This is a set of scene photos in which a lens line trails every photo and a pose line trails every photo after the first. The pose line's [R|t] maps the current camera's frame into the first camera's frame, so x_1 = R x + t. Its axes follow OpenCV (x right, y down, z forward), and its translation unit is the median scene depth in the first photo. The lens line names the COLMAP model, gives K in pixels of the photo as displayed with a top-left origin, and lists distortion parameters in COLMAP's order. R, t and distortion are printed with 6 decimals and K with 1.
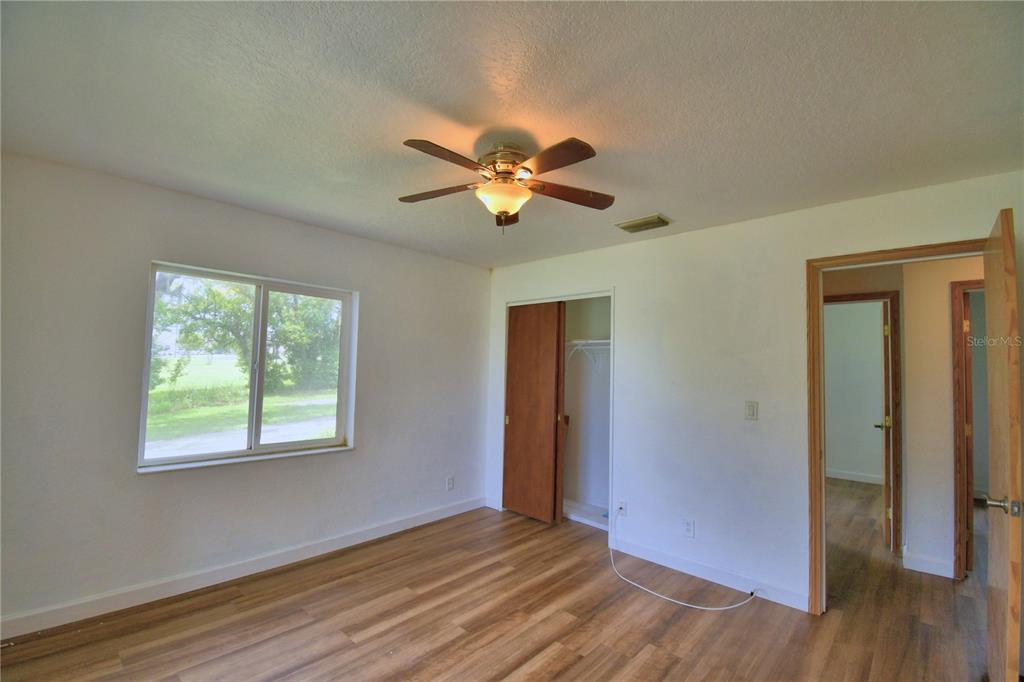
lens RADIAL K [[447.9, 0, 509.3], [0, 447.9, 344.3], [0, 0, 1]] dist [0.019894, -0.025551]
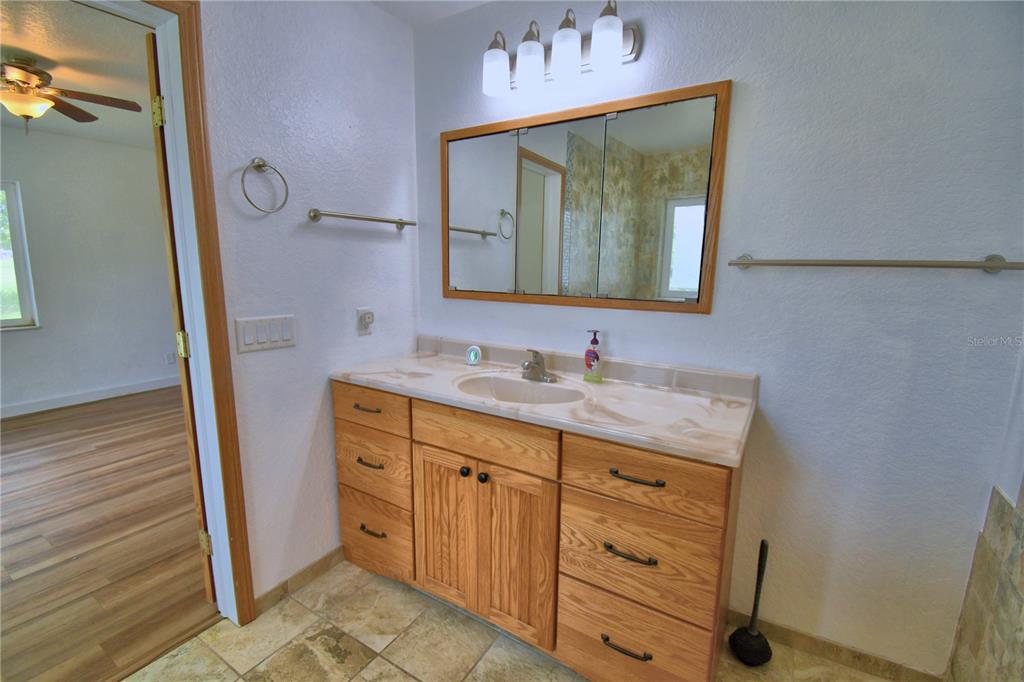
lens RADIAL K [[447.9, 0, 509.3], [0, 447.9, 344.3], [0, 0, 1]] dist [0.019894, -0.025551]
pose [[0.980544, -0.042303, 0.191684, 0.771280], [-0.001195, 0.975197, 0.221334, 0.030033], [-0.196293, -0.217257, 0.956174, -0.402584]]
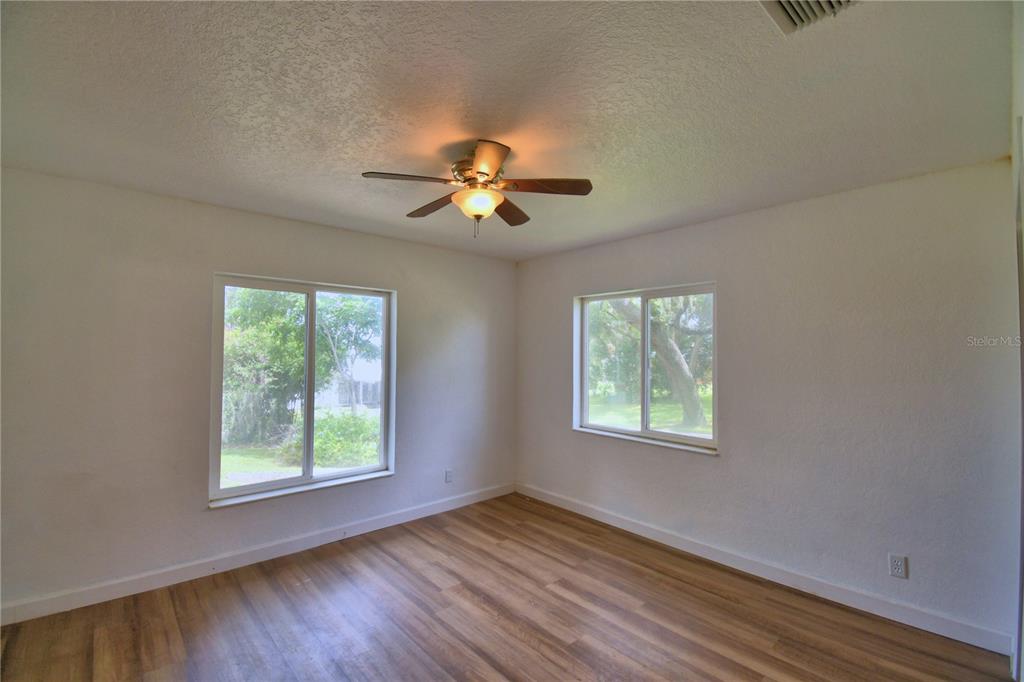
lens RADIAL K [[447.9, 0, 509.3], [0, 447.9, 344.3], [0, 0, 1]] dist [0.019894, -0.025551]
pose [[-0.091431, -0.049183, -0.994596, 0.774665], [0.039999, 0.997792, -0.053018, 0.053606], [0.995008, -0.044631, -0.089262, 0.873269]]
